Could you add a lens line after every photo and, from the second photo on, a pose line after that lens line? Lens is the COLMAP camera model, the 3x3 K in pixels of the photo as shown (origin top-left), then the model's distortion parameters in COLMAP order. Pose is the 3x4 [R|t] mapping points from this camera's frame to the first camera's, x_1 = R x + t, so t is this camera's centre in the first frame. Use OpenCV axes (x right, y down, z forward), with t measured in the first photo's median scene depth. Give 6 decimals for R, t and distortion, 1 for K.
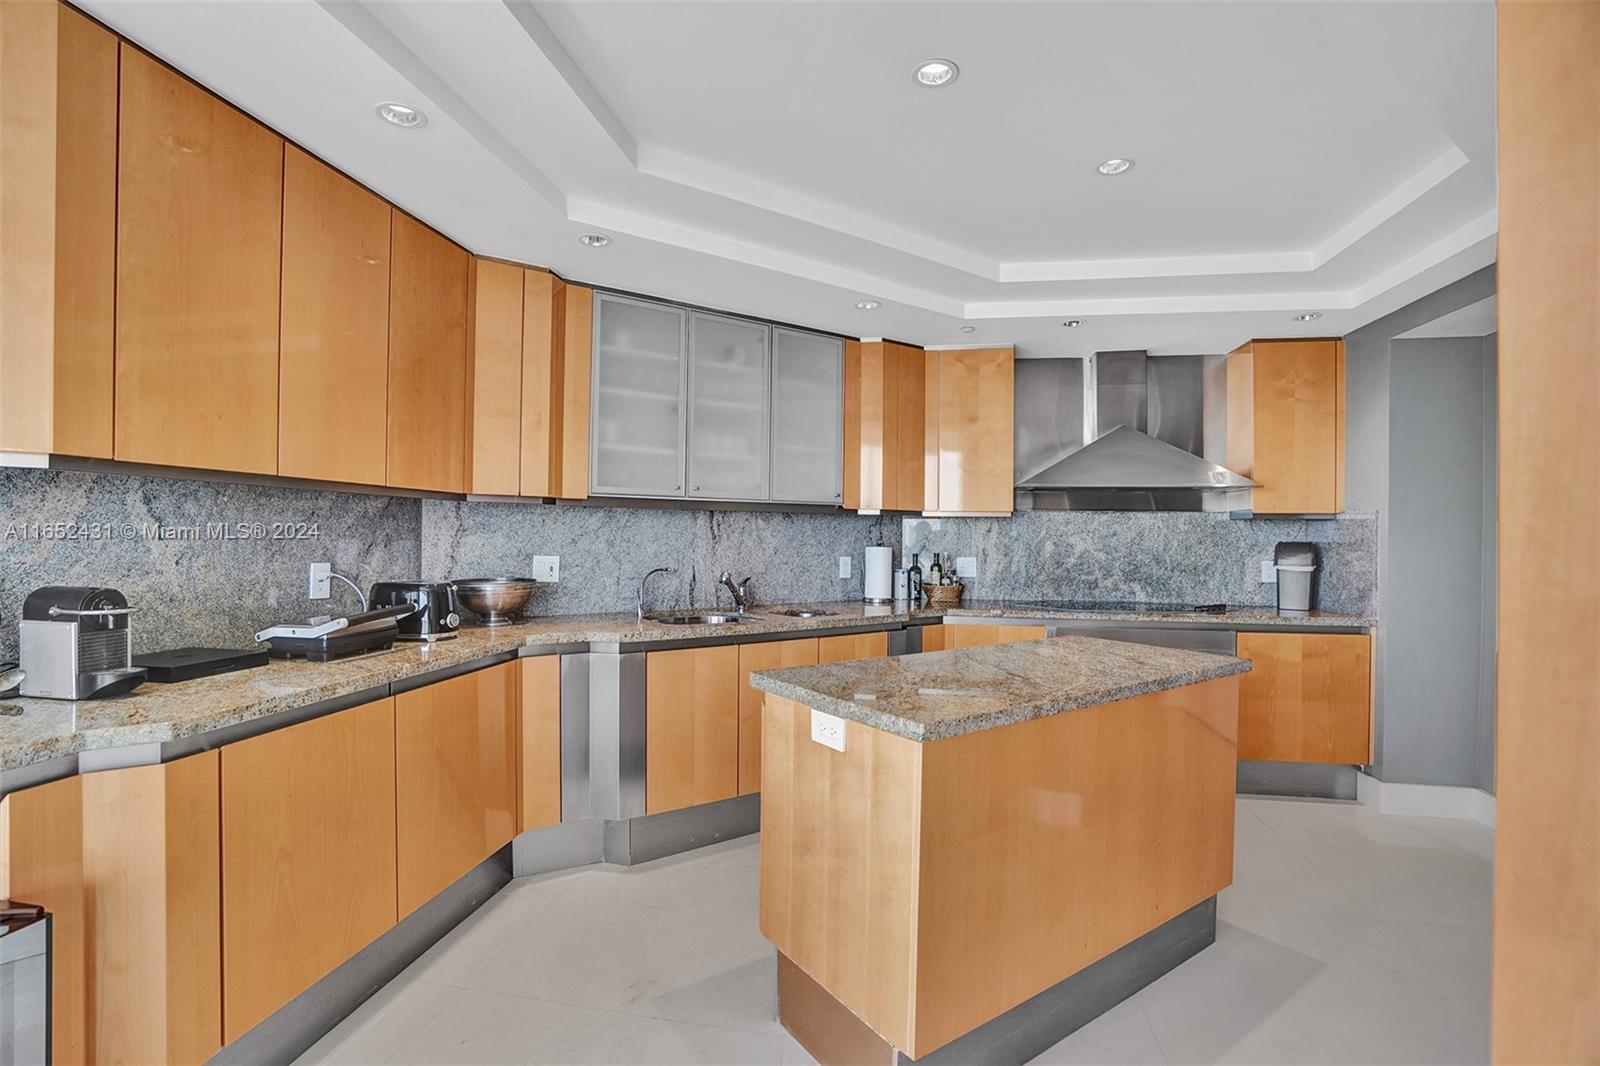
lens RADIAL K [[757.0, 0, 800.8], [0, 757.0, 547.7], [0, 0, 1]] dist [-0.062123, 0.026235]
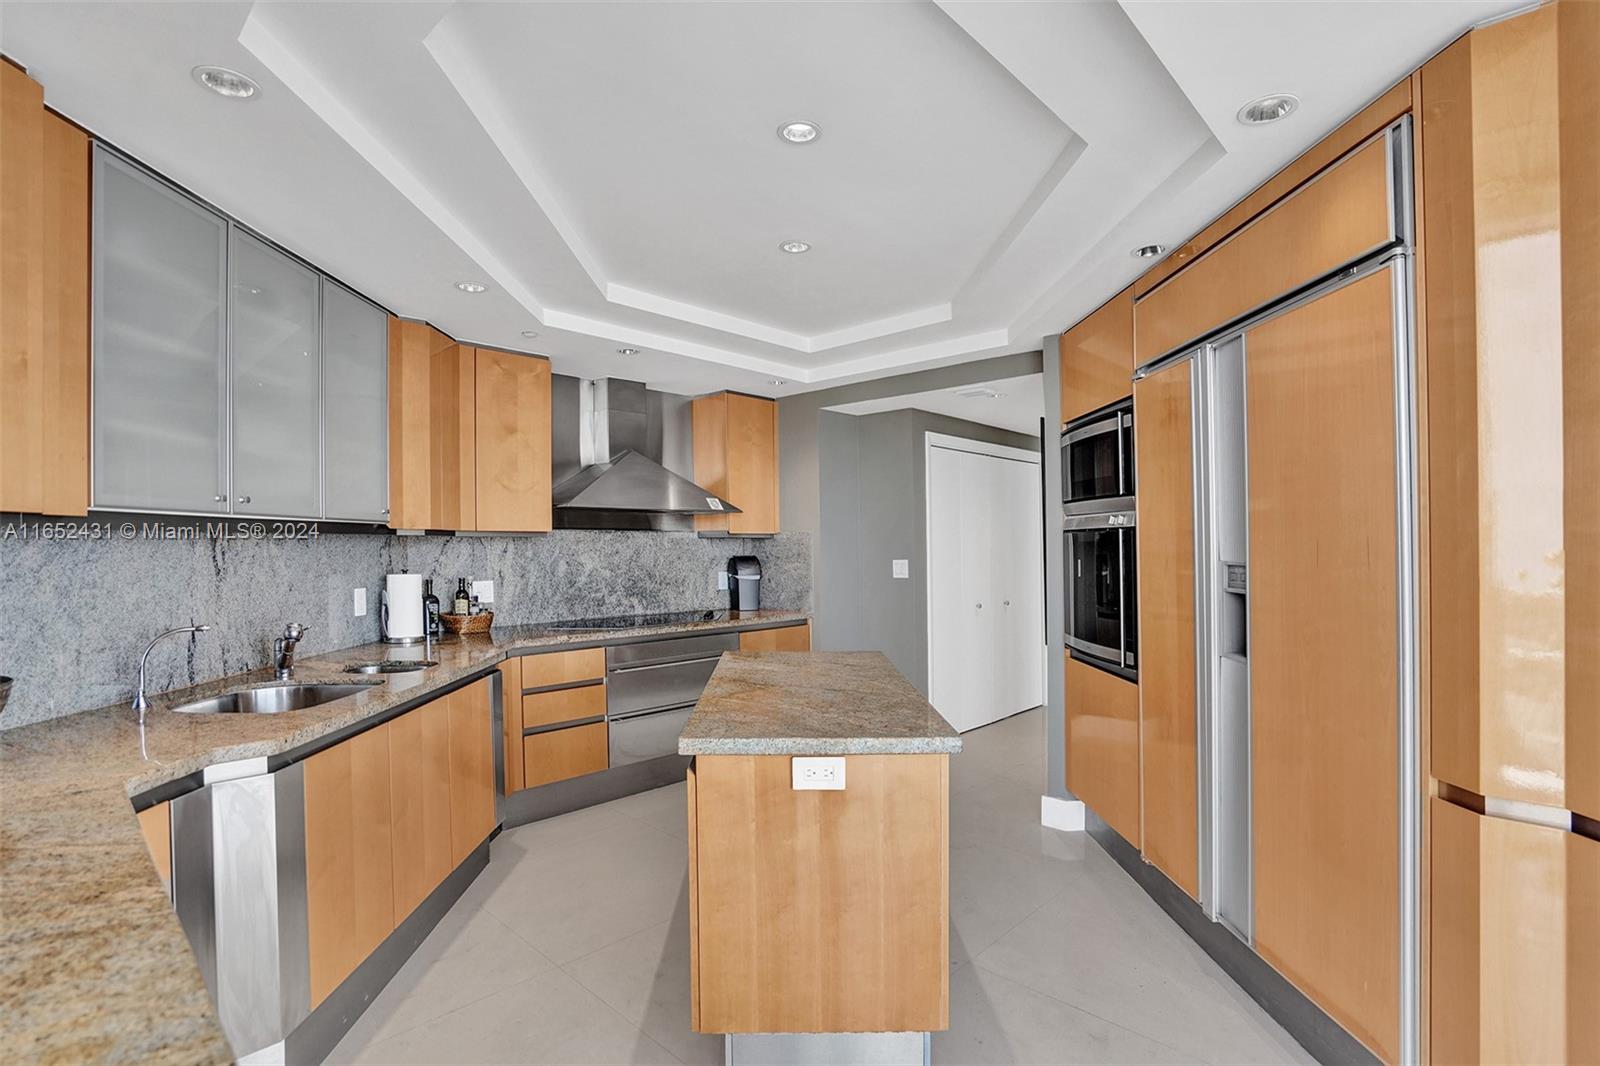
lens RADIAL K [[757.0, 0, 800.8], [0, 757.0, 547.7], [0, 0, 1]] dist [-0.062123, 0.026235]
pose [[0.556081, -0.014417, 0.831003, -0.377851], [0.018747, 0.999813, 0.004800, -0.029381], [-0.830917, 0.012909, 0.556247, 0.231087]]
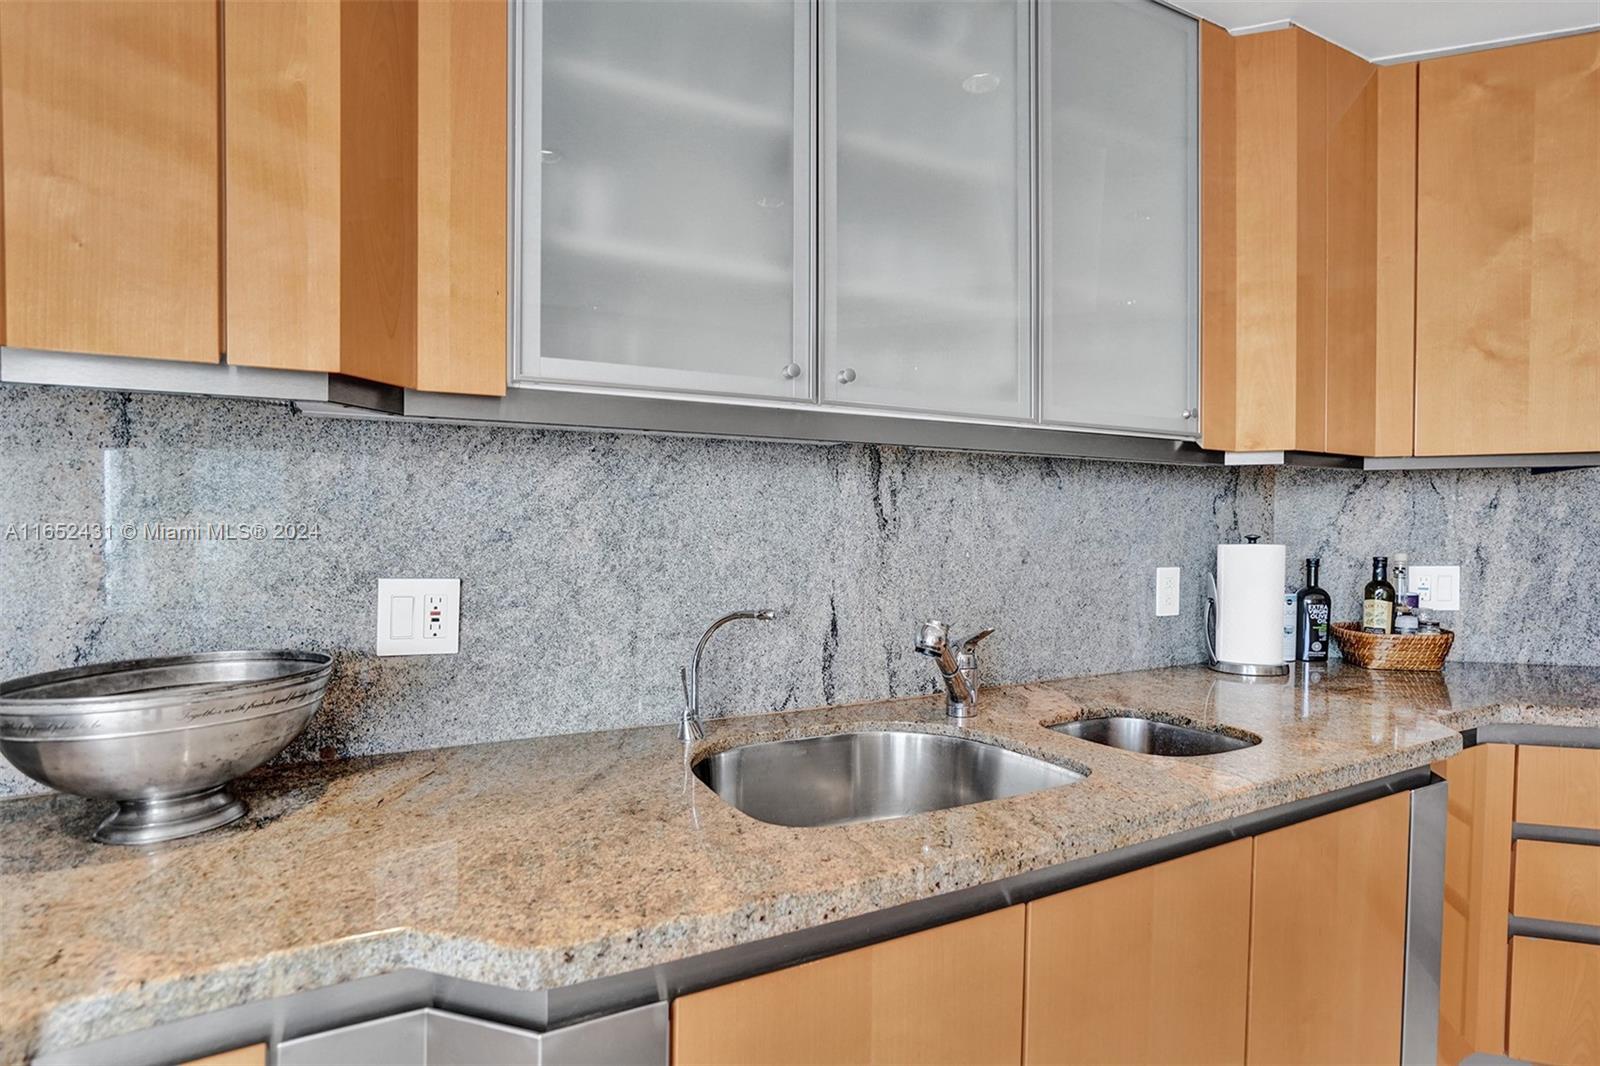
lens RADIAL K [[809.0, 0, 792.7], [0, 809.0, 577.3], [0, 0, 1]] dist [-0.064701, 0.028111]
pose [[0.988864, -0.005598, -0.148715, -0.102066], [0.010692, 0.999382, 0.033482, -0.000146], [0.148435, -0.034699, 0.988313, 0.597146]]
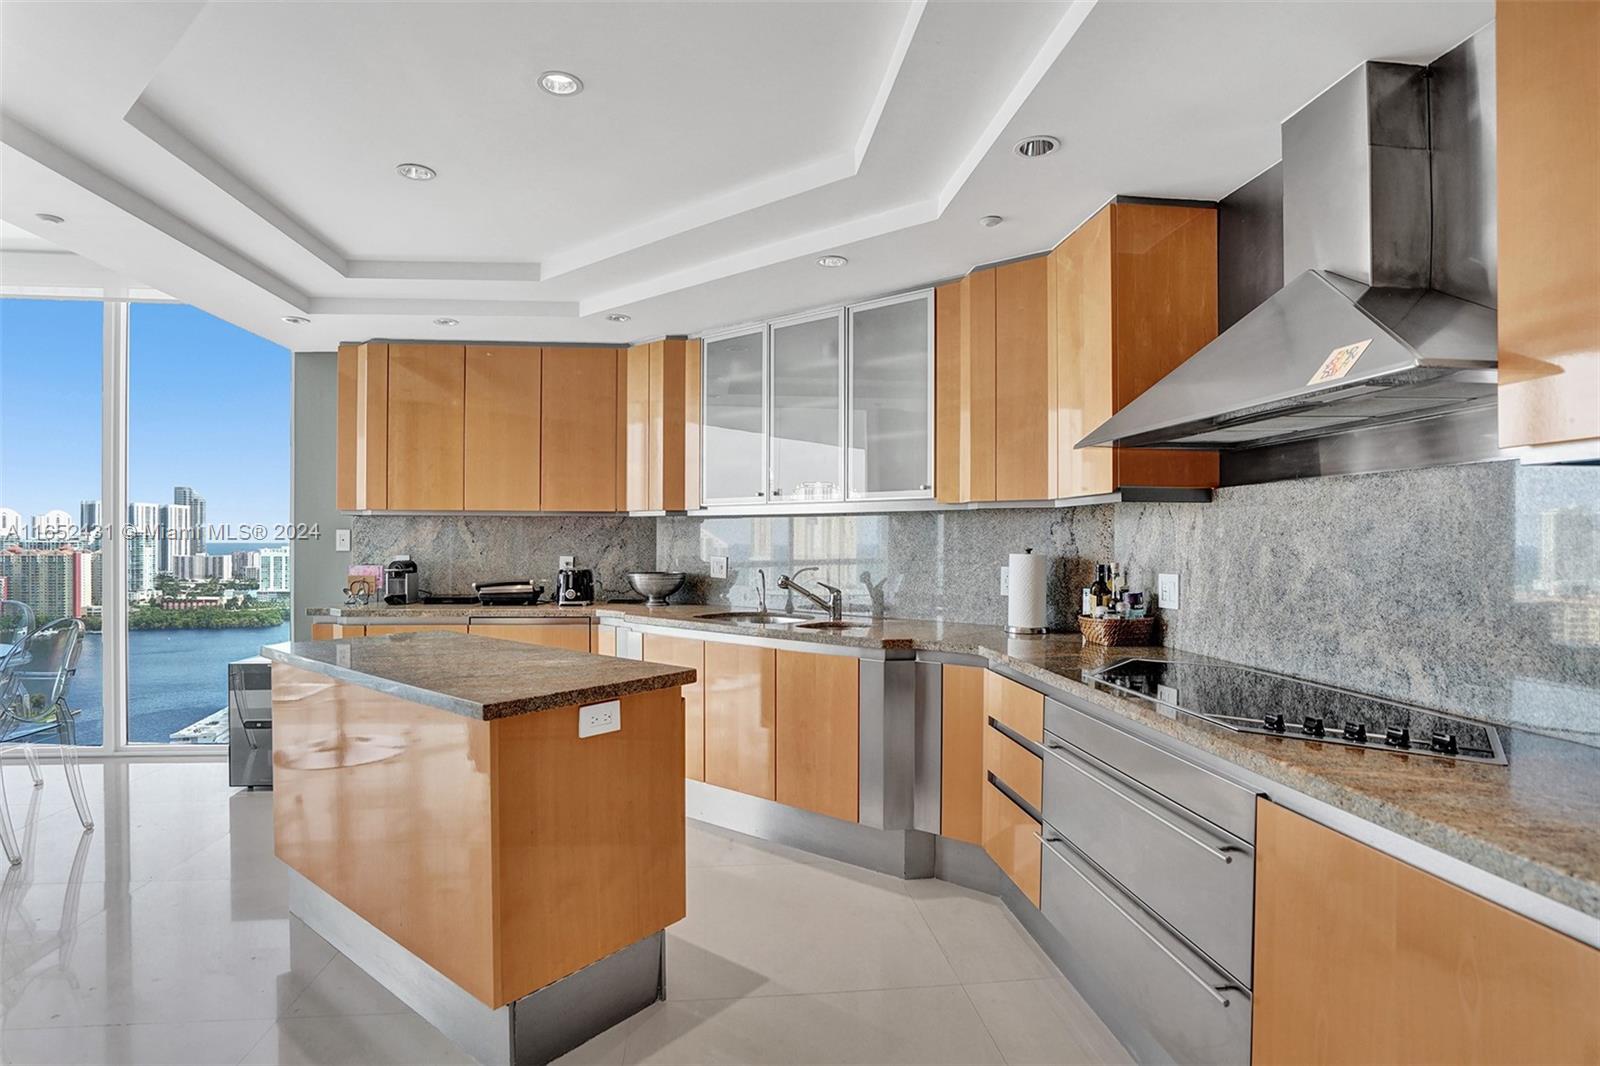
lens RADIAL K [[828.2, 0, 797.5], [0, 828.2, 542.3], [0, 0, 1]] dist [-0.003898, -0.000244]
pose [[0.272861, -0.004837, -0.962041, 0.913125], [-0.014218, 0.999858, -0.009060, -0.001932], [0.961948, 0.016151, 0.272753, 0.677443]]
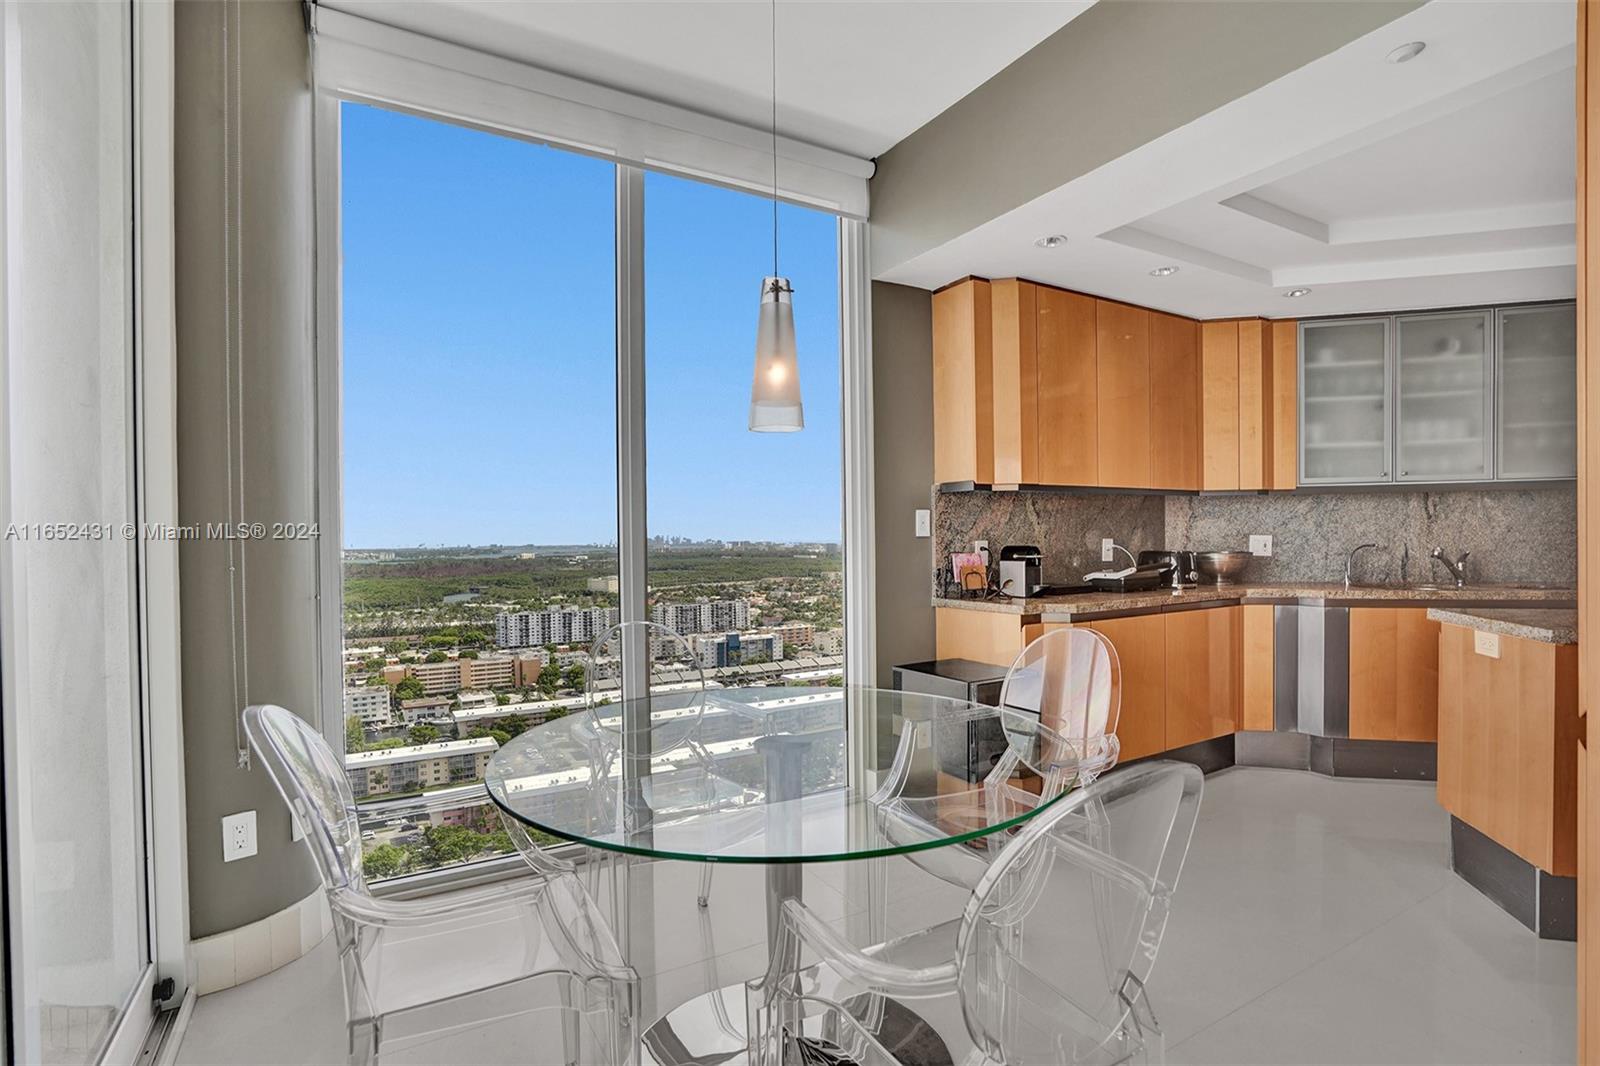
lens RADIAL K [[757.0, 0, 800.8], [0, 757.0, 547.7], [0, 0, 1]] dist [-0.062123, 0.026235]
pose [[0.642703, -0.007418, -0.766079, 0.115205], [0.009629, 0.999952, -0.001605, 0.024001], [0.766055, -0.006345, 0.642744, -0.377183]]
